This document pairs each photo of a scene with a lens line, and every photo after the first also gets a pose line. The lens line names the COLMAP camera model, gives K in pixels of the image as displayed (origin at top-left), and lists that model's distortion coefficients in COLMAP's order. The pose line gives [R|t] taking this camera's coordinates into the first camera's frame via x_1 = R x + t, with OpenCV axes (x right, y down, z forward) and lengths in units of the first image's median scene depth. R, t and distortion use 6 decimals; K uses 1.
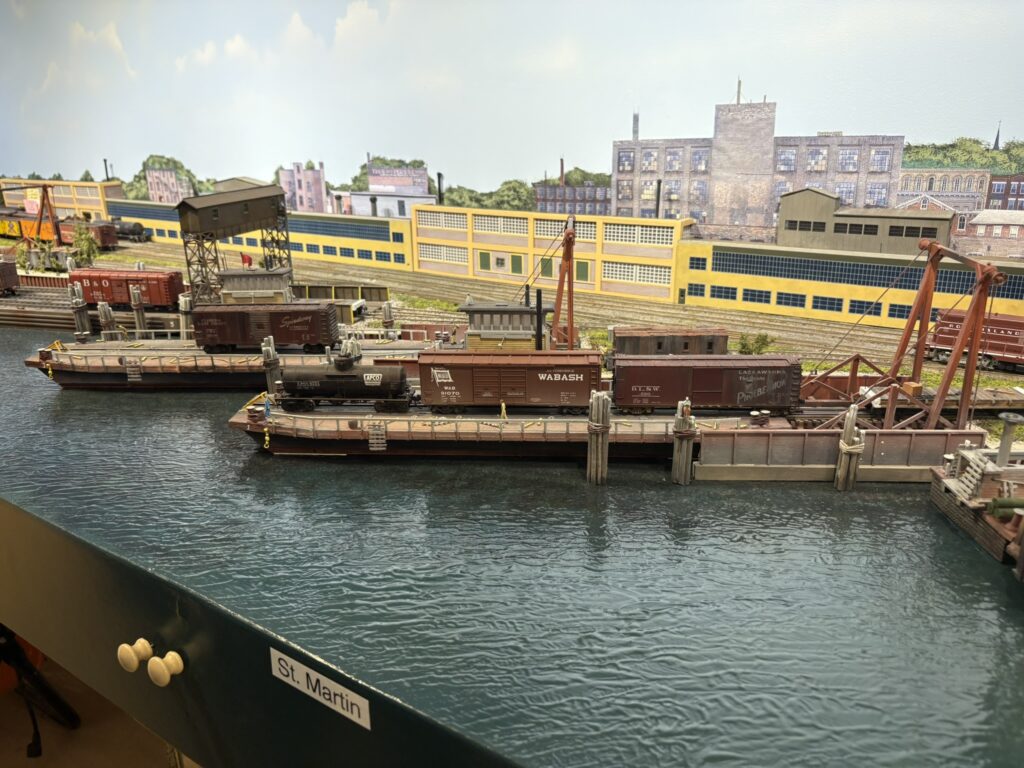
lens RADIAL K [[792.1, 0, 514.7], [0, 792.1, 376.7], [0, 0, 1]] dist [0.020523, -0.016726]
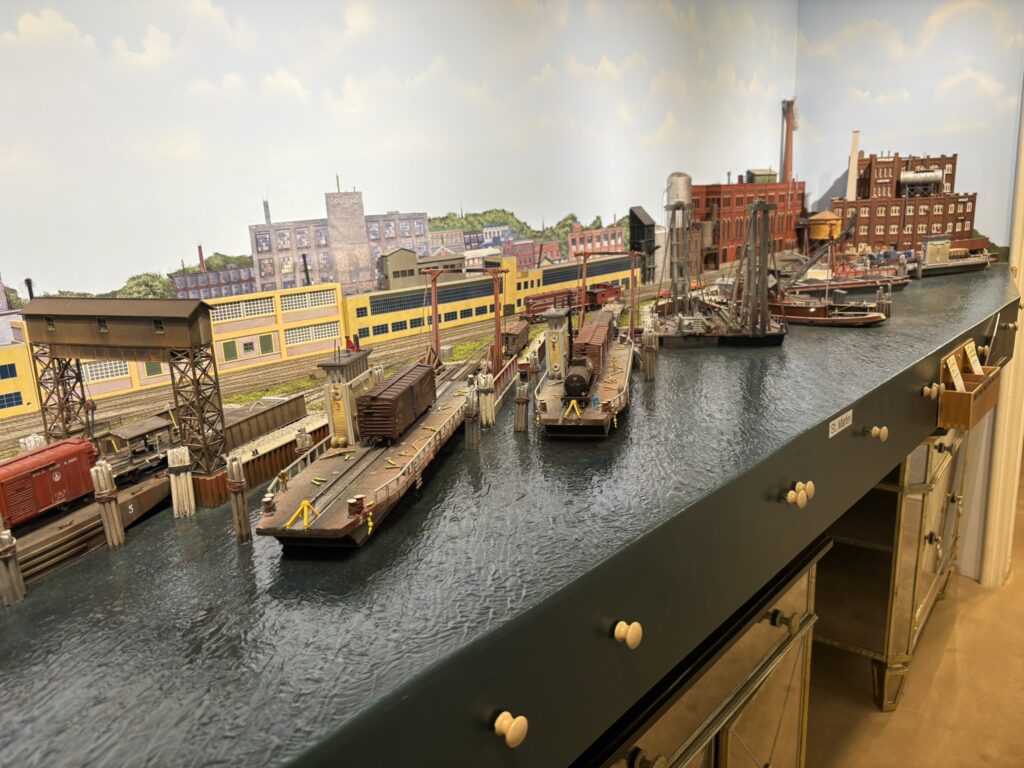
lens RADIAL K [[792.1, 0, 506.7], [0, 792.1, 393.8], [0, 0, 1]] dist [0.020523, -0.016726]
pose [[0.127078, -0.237605, 0.963013, -0.873076], [0.328908, 0.926048, 0.185082, -0.155234], [-0.935773, 0.293223, 0.195830, 0.481403]]
